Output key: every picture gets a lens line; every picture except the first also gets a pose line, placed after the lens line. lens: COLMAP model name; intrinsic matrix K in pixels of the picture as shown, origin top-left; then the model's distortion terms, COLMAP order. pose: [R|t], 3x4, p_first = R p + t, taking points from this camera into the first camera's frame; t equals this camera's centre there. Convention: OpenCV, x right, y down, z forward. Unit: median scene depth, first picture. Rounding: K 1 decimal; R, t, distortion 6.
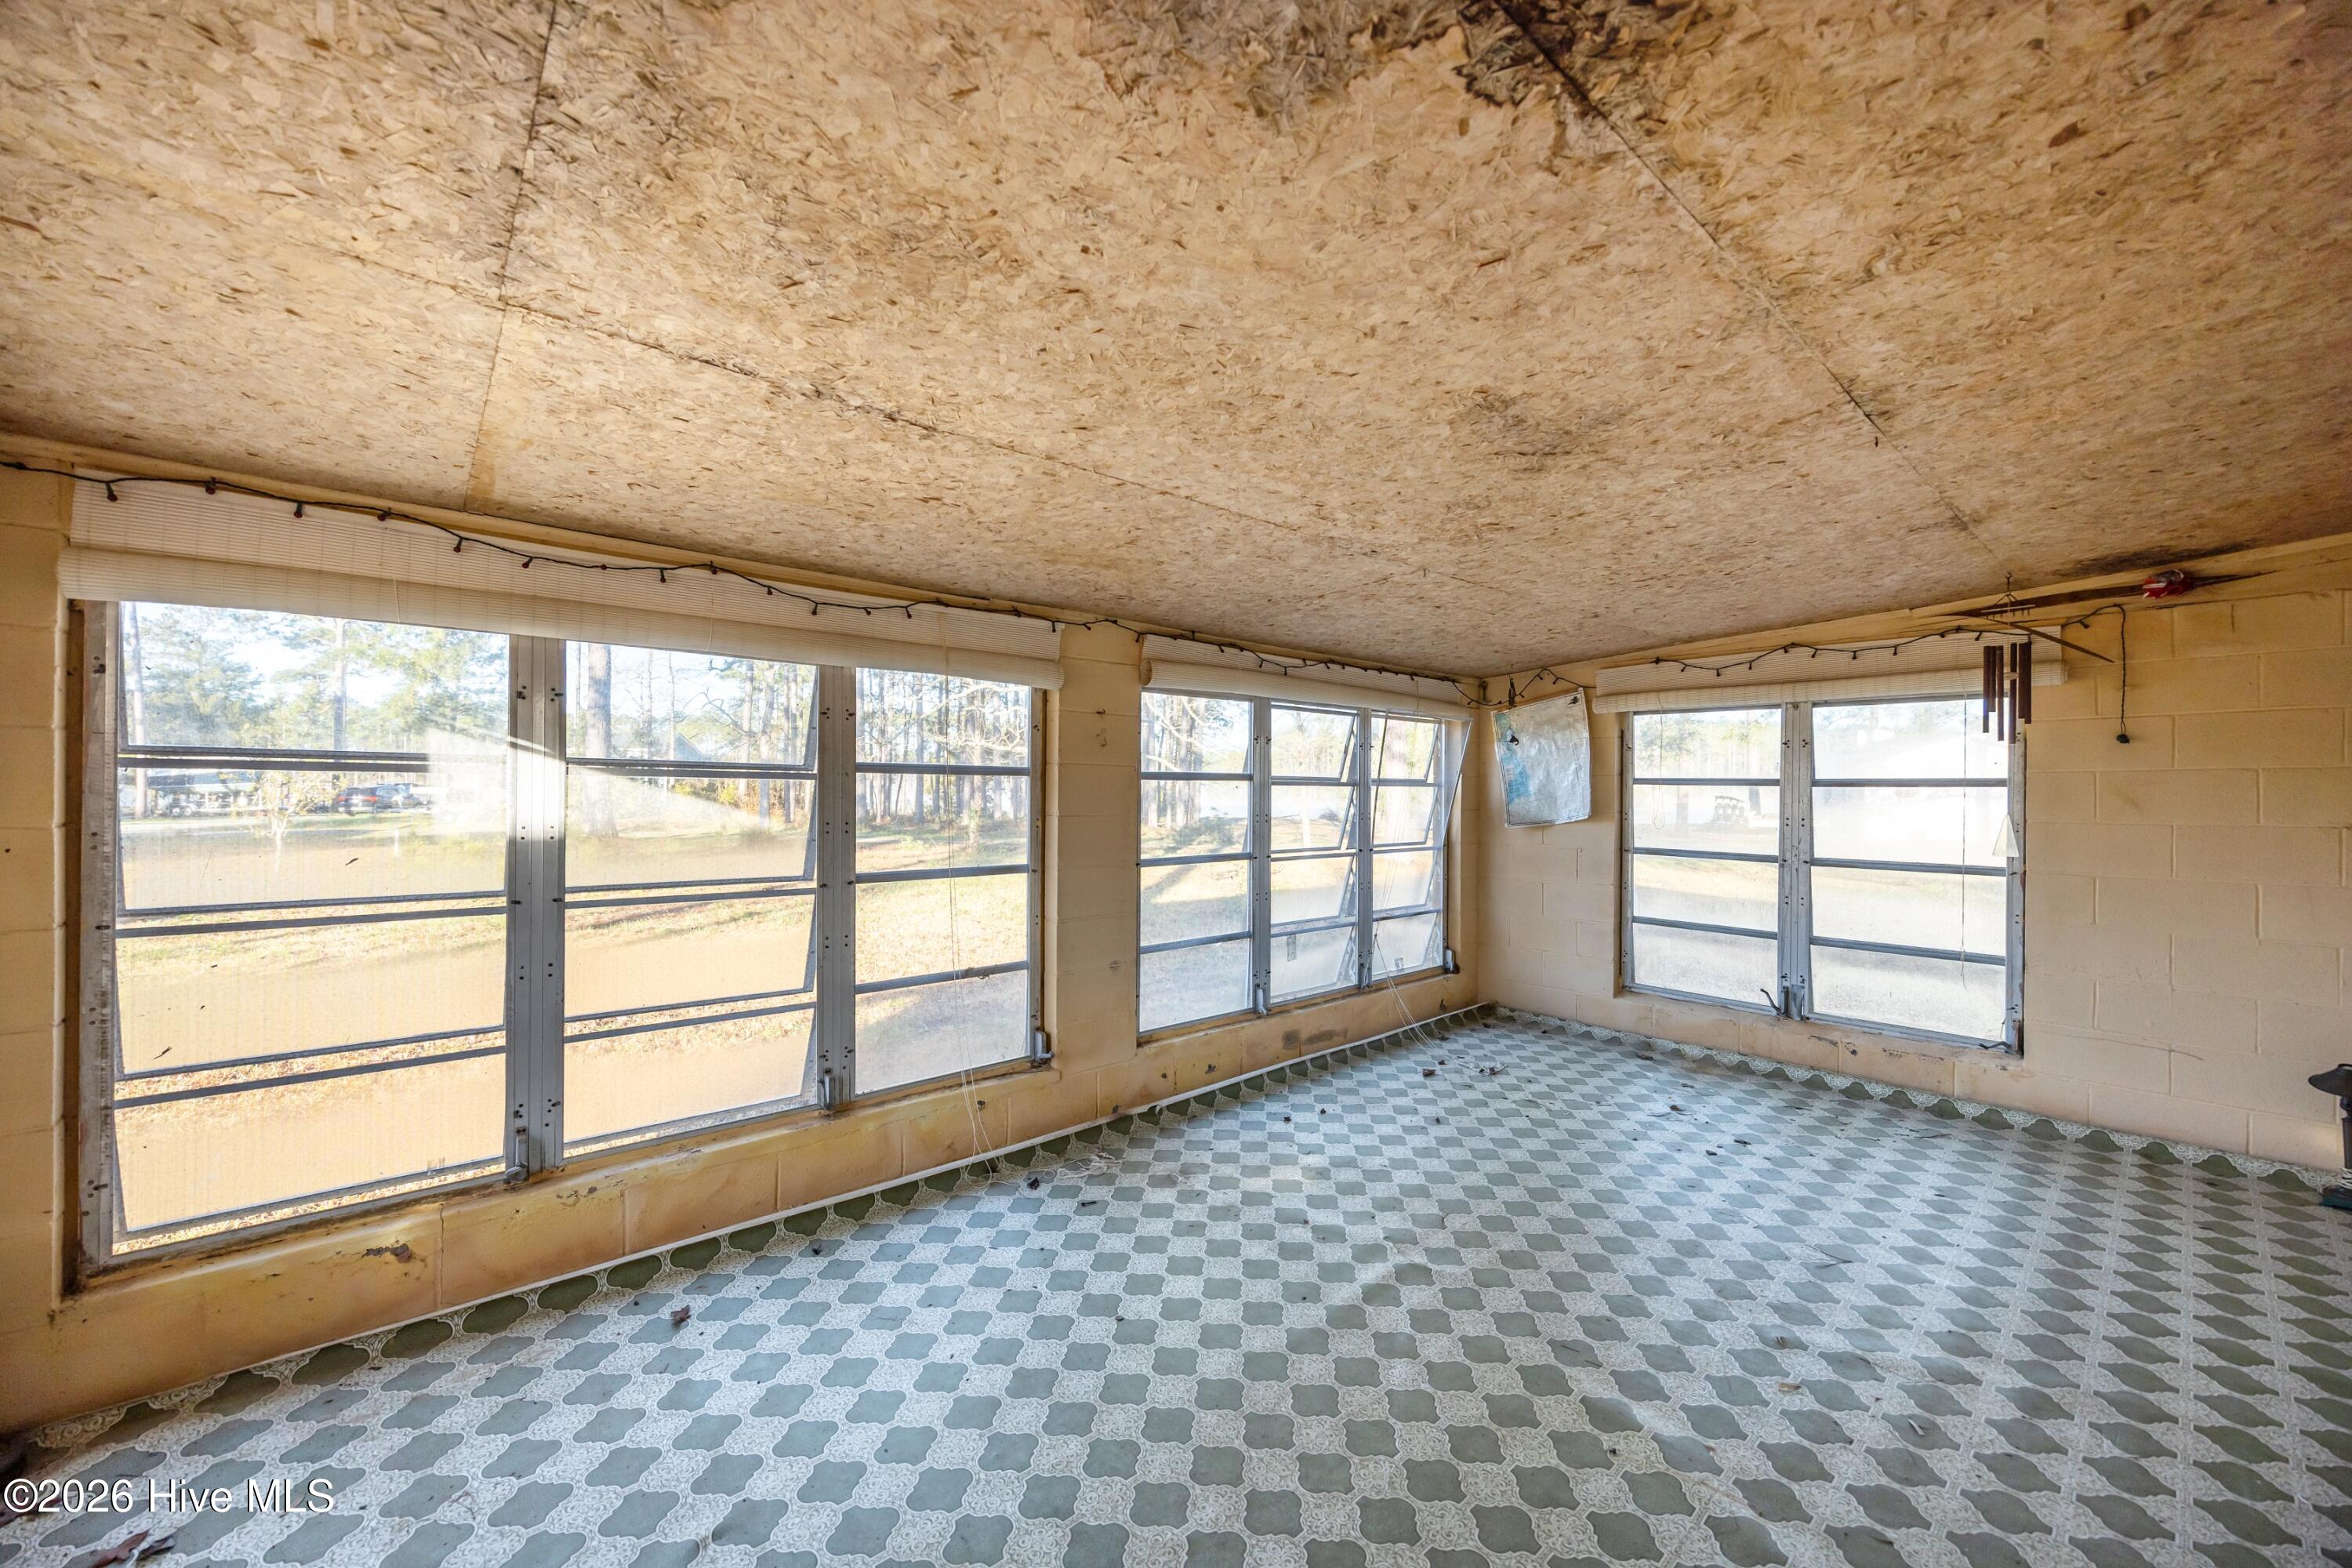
lens RADIAL K [[898.8, 0, 1177.6], [0, 898.8, 790.9], [0, 0, 1]] dist [-0.004029, -0.000613]
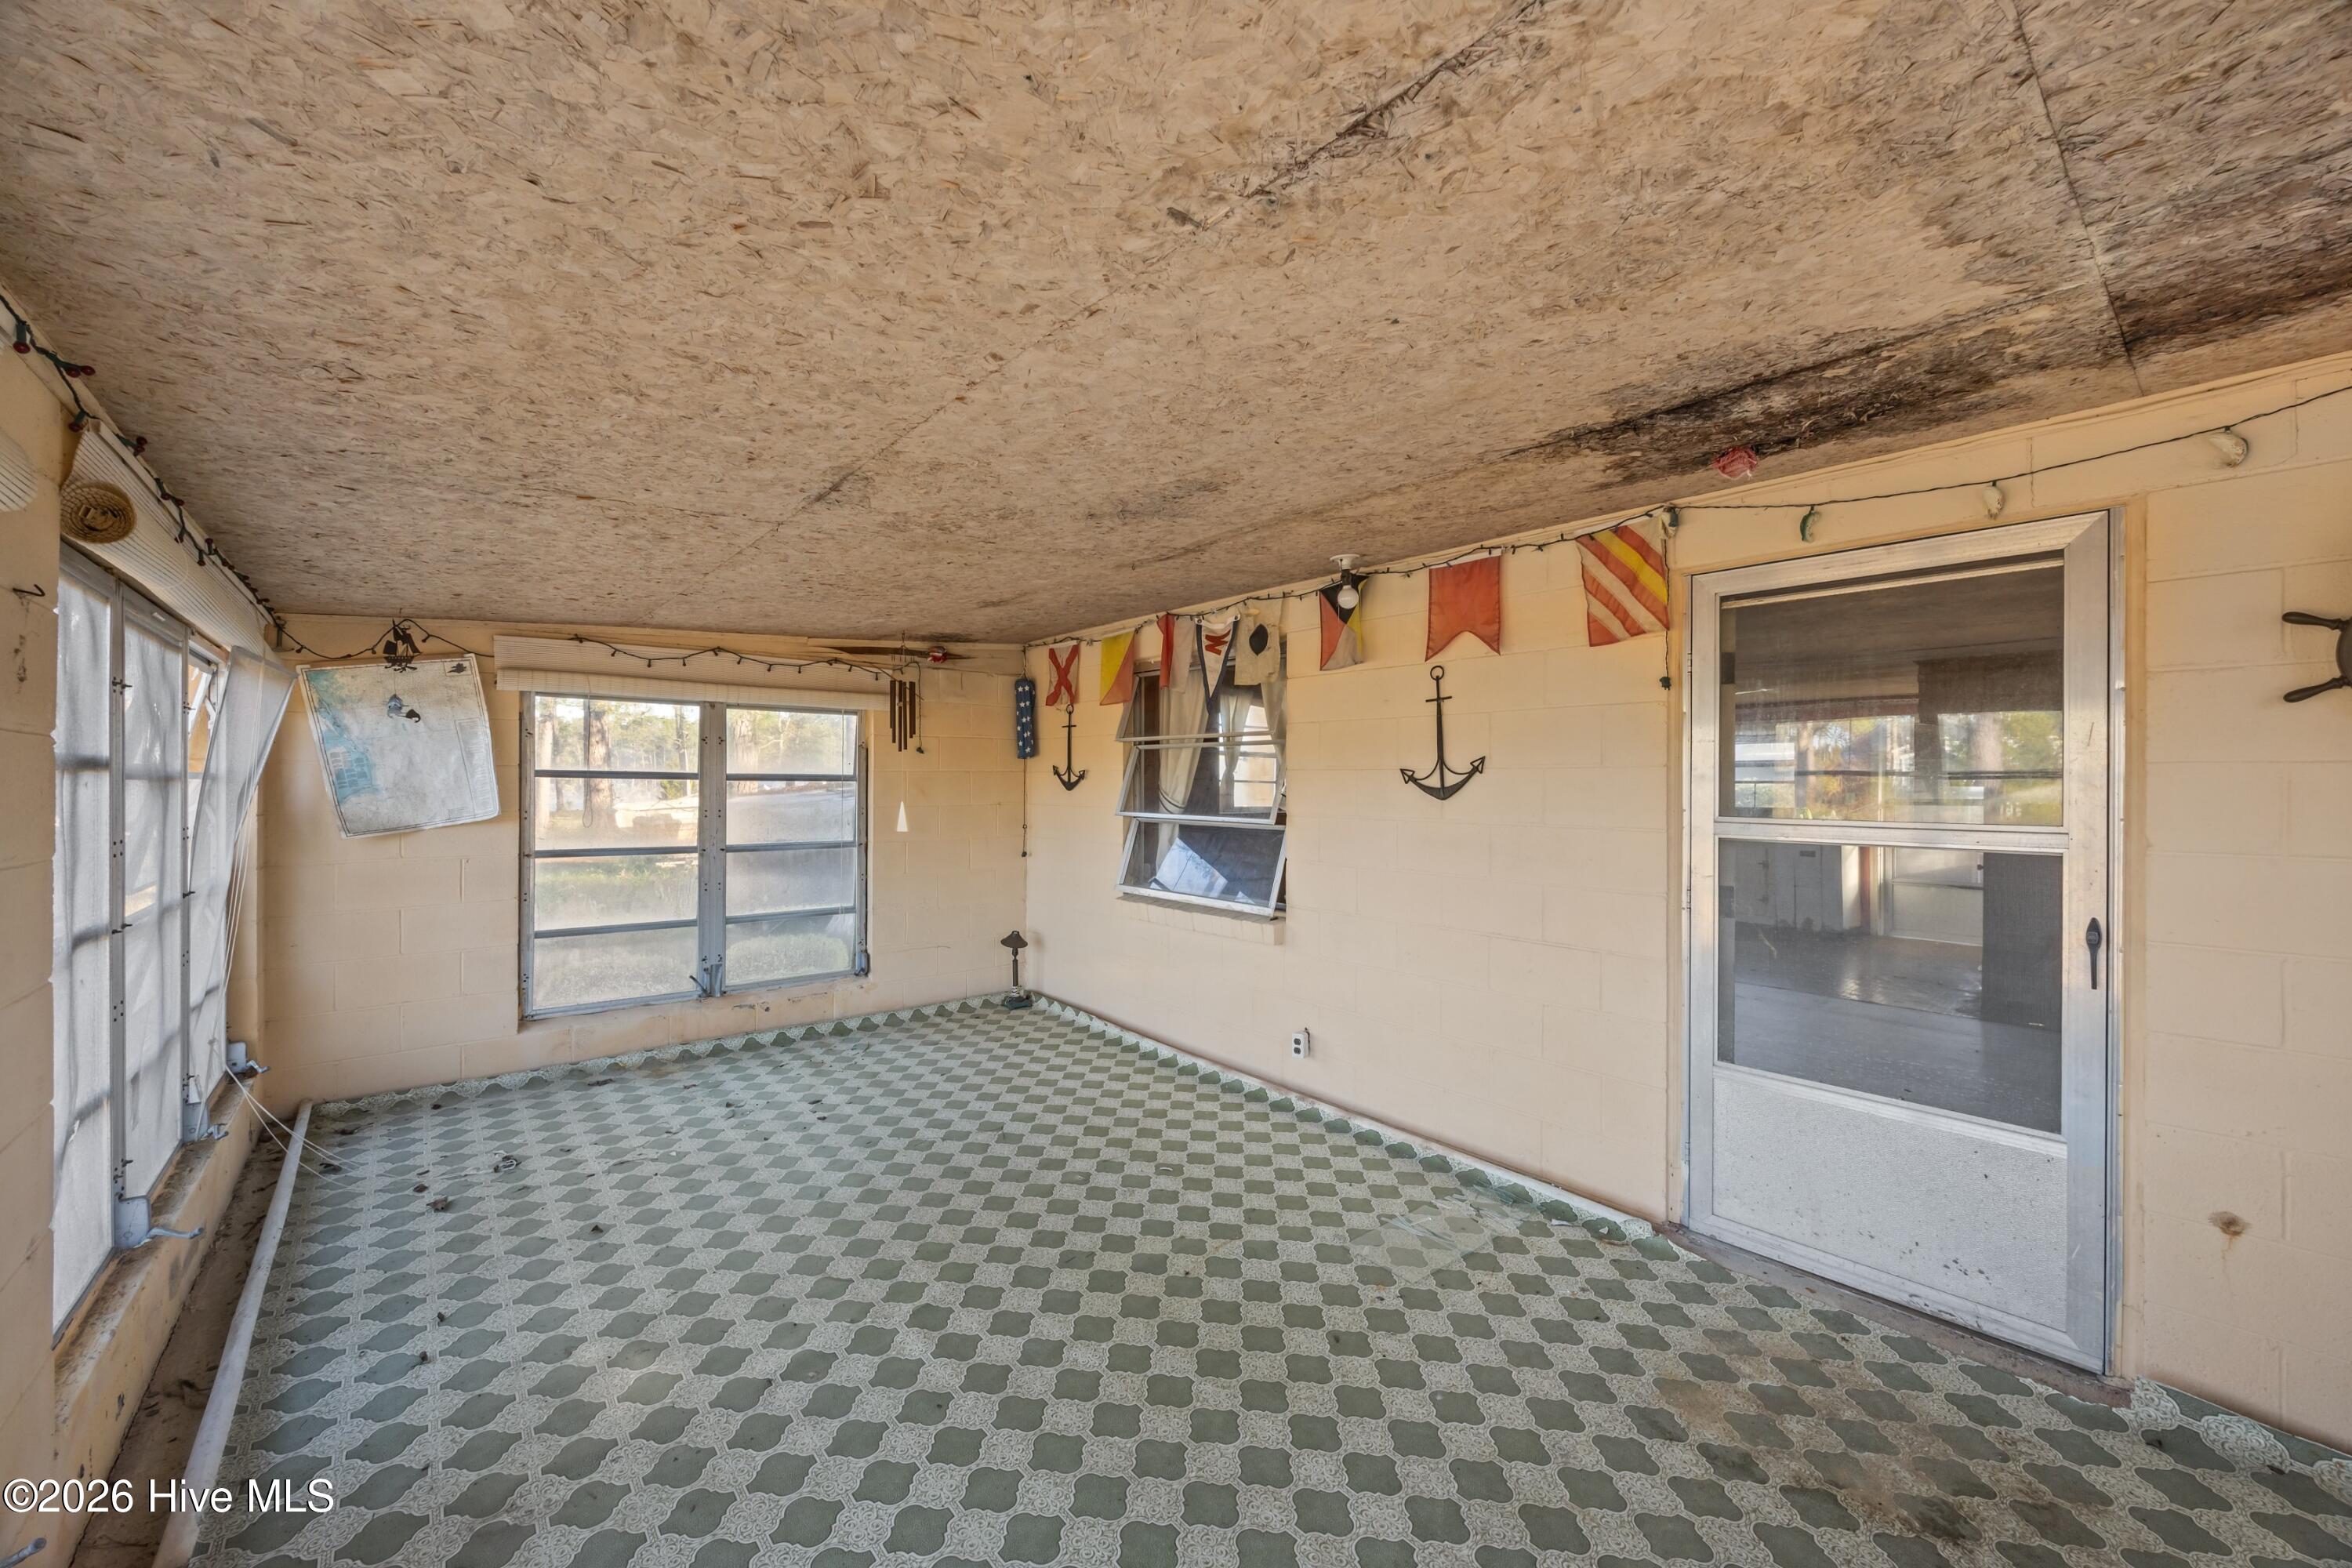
lens RADIAL K [[898.8, 0, 1177.5], [0, 898.8, 780.7], [0, 0, 1]] dist [-0.004029, -0.000613]
pose [[0.013737, -0.002668, 0.999902, -0.424556], [-0.002199, 0.999994, 0.002698, -0.009532], [-0.999903, -0.002236, 0.013732, 0.478510]]
